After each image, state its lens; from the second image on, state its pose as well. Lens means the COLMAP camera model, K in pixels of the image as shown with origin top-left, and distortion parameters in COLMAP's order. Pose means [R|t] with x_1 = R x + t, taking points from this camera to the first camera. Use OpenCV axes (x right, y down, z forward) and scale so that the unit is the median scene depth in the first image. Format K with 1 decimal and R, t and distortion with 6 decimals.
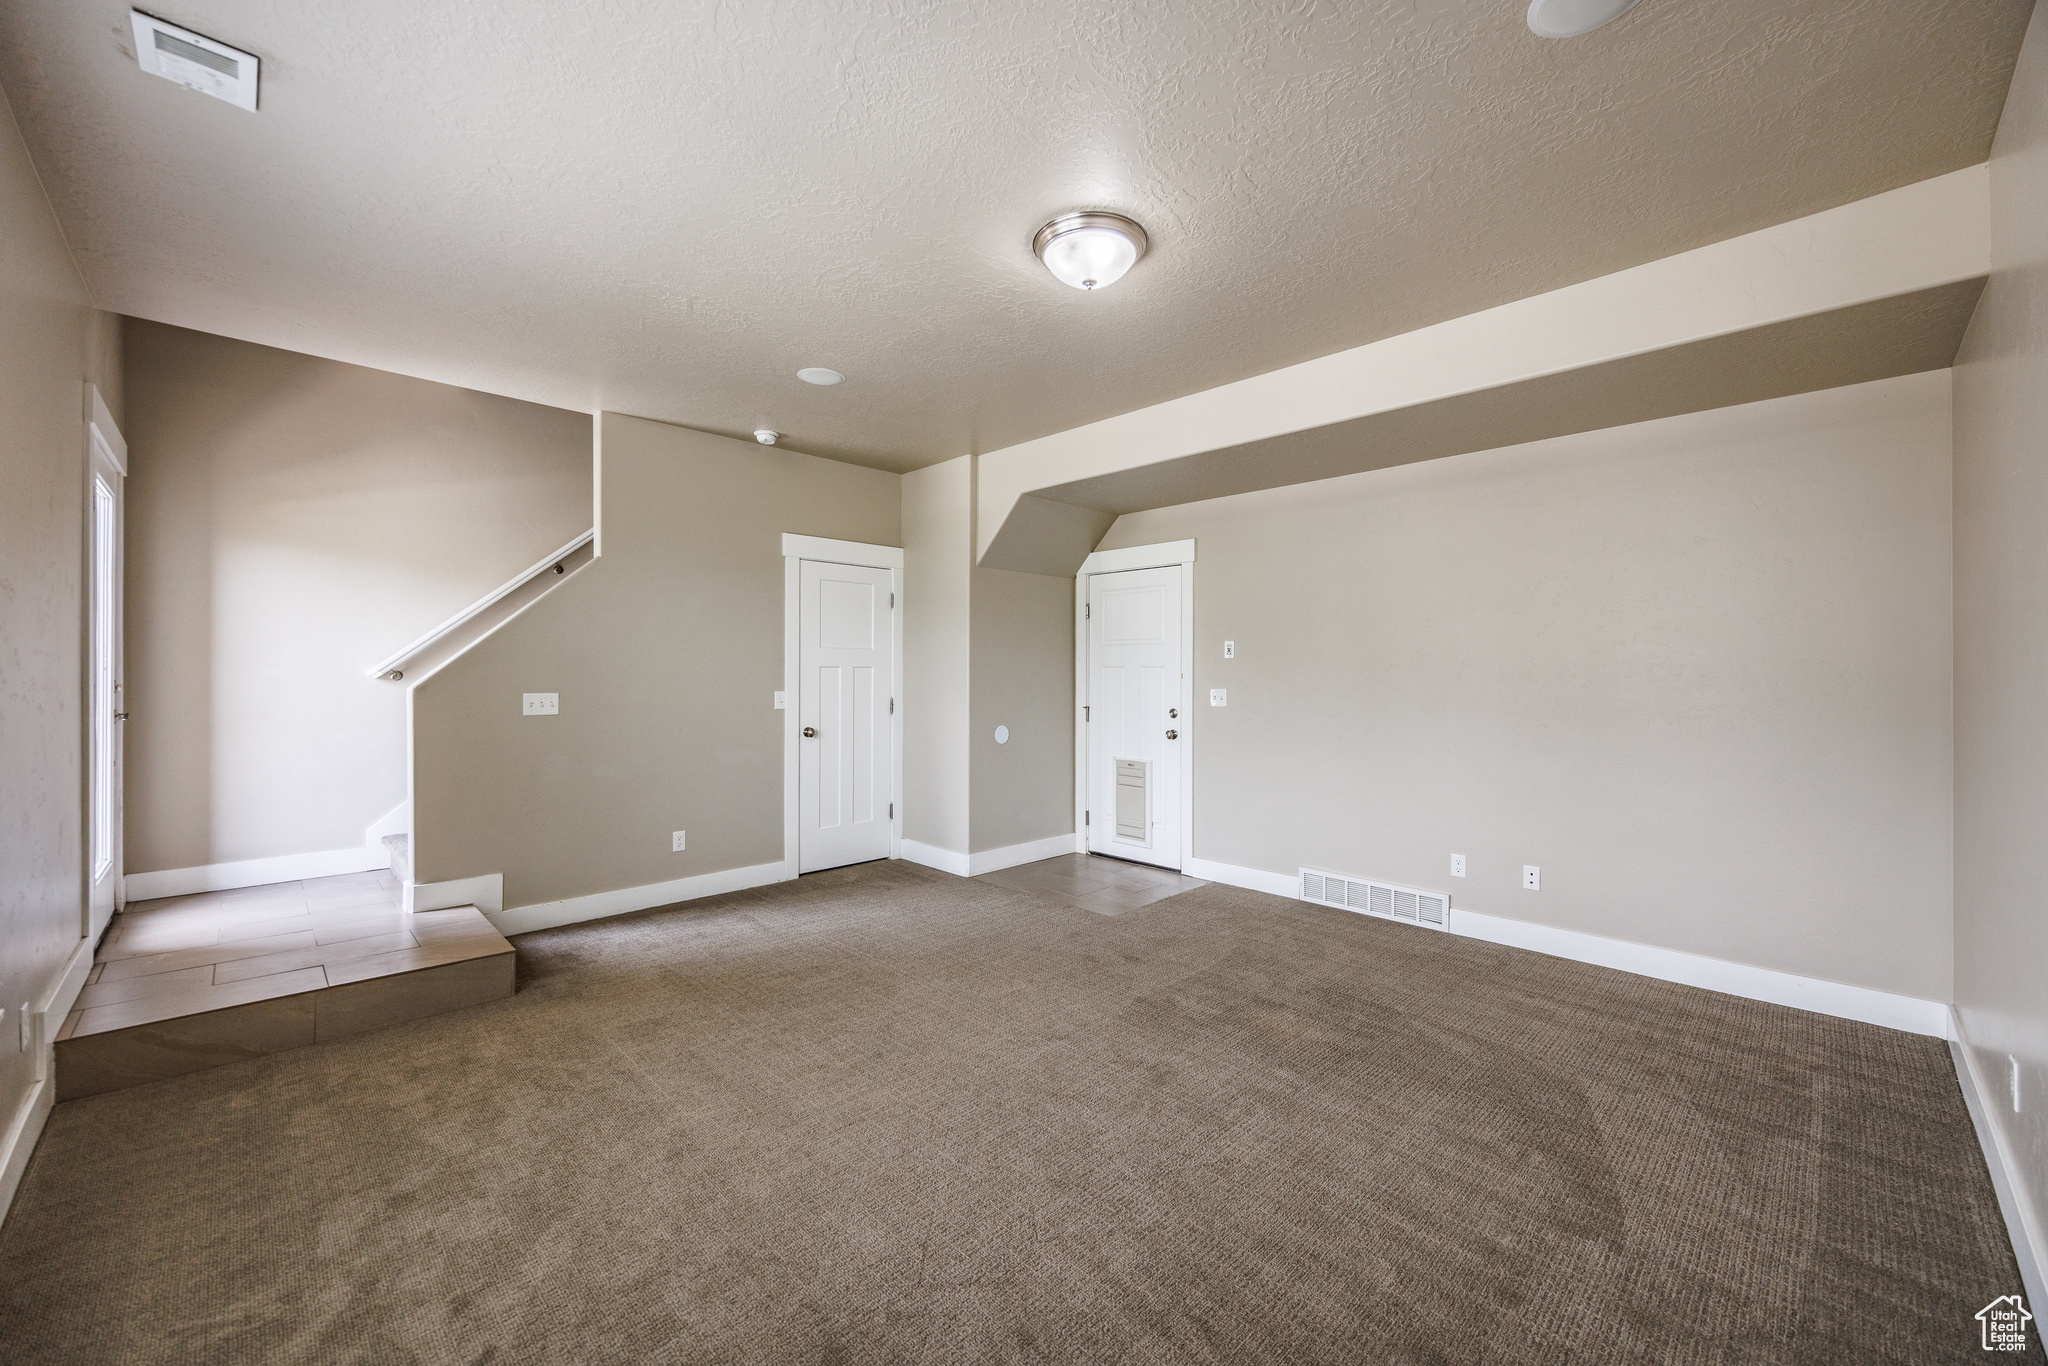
lens RADIAL K [[783.7, 0, 1033.5], [0, 783.7, 683.7], [0, 0, 1]] dist [-0.000915, -0.000011]
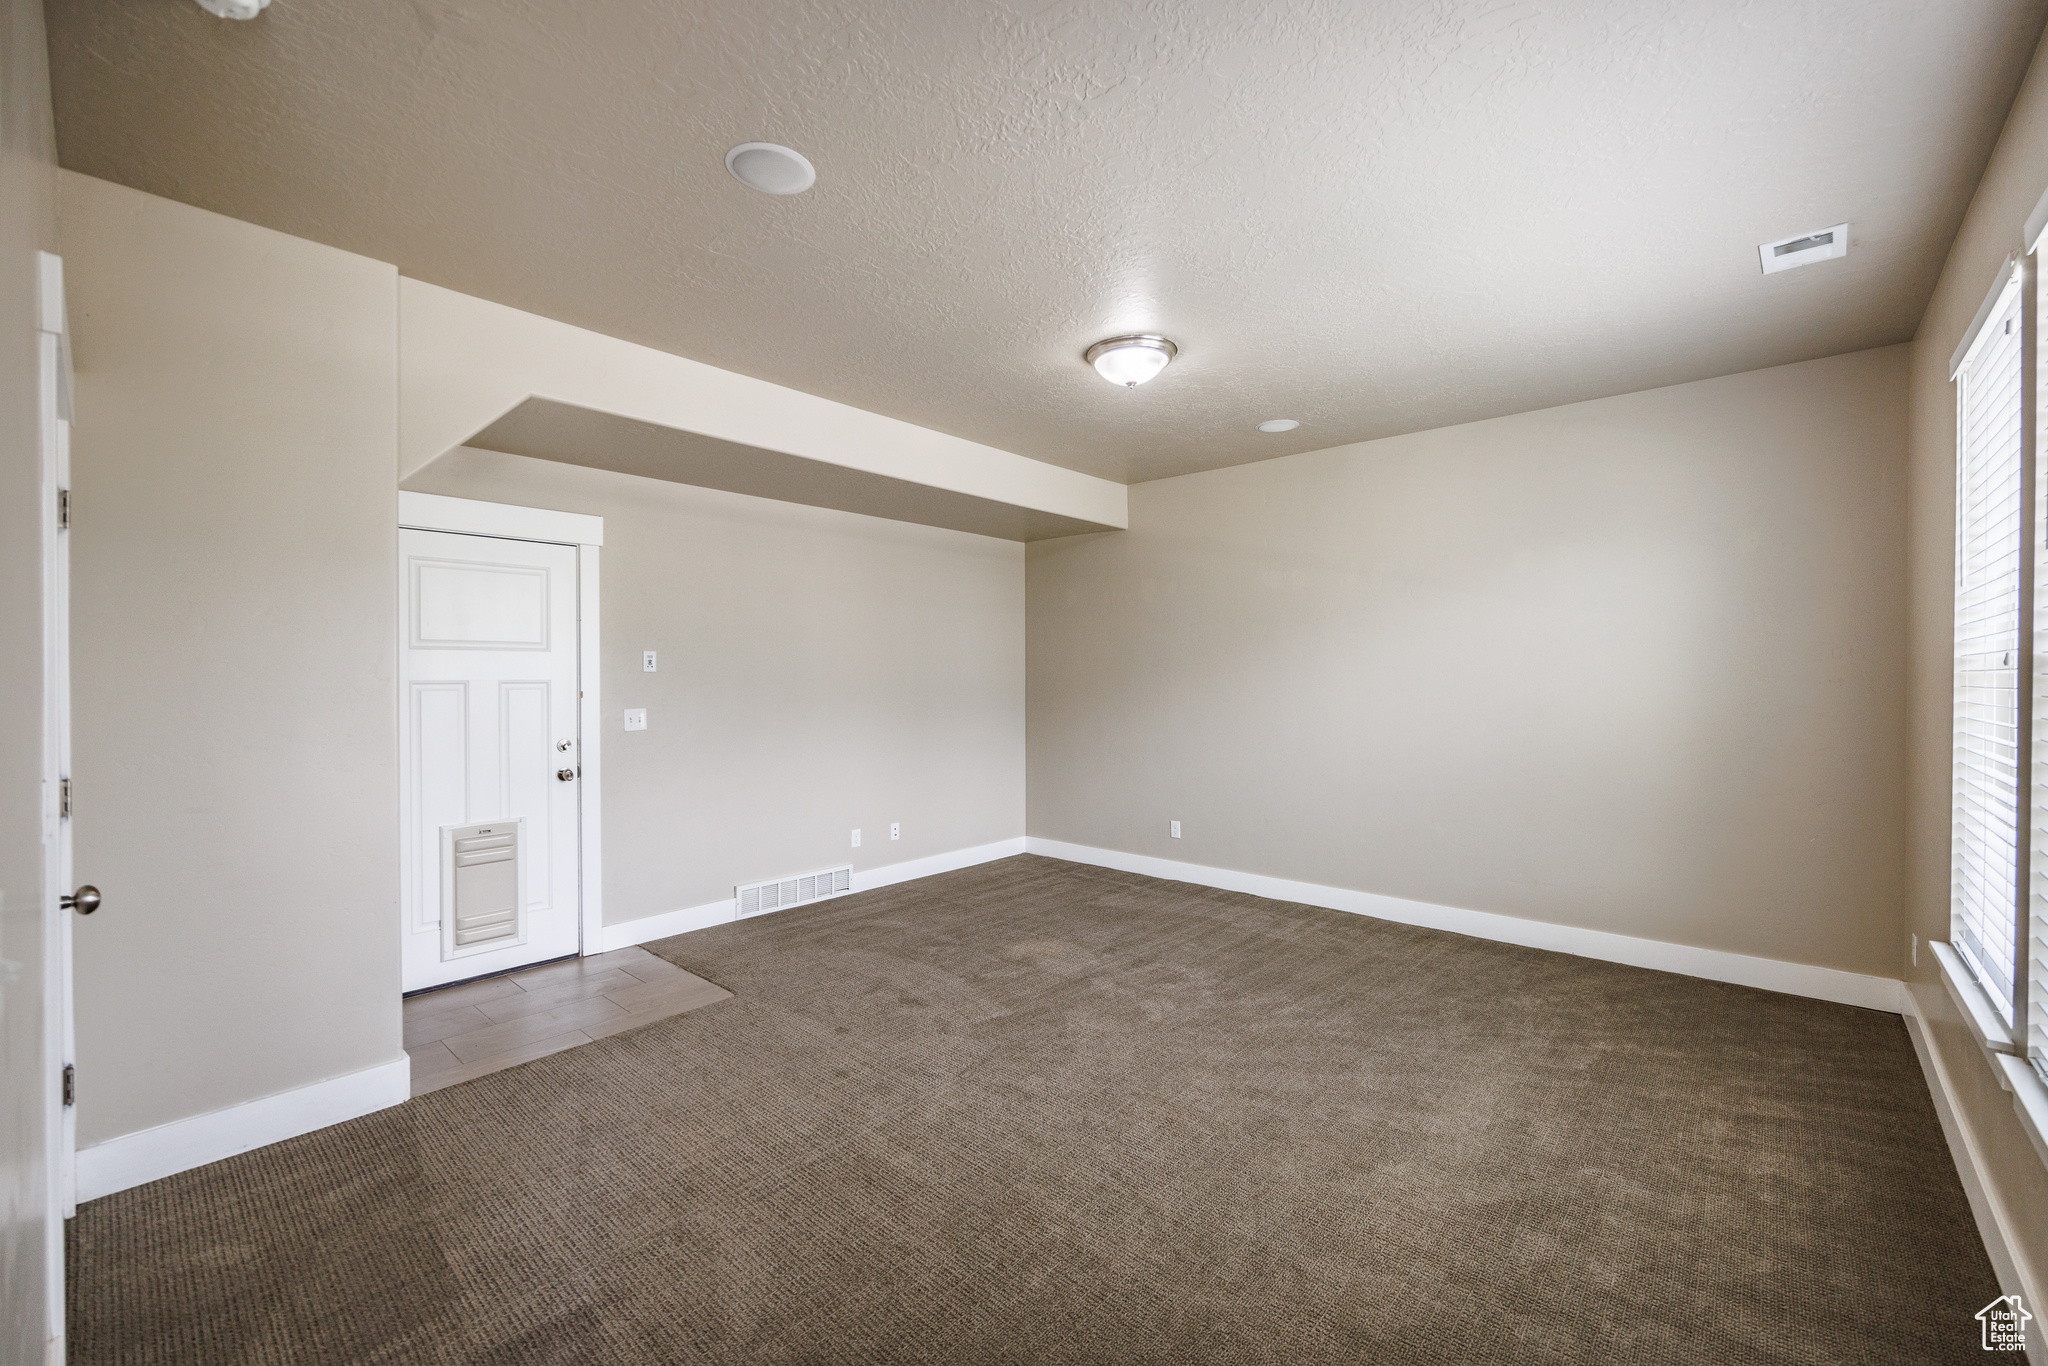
lens RADIAL K [[821.9, 0, 1024.0], [0, 821.9, 683.0], [0, 0, 1]] dist [-0.000429, -0.000030]
pose [[-0.033934, -0.009275, 0.999381, -0.680245], [0.018981, 0.999771, 0.009923, -0.022613], [-0.999244, 0.019306, -0.033750, 0.661942]]
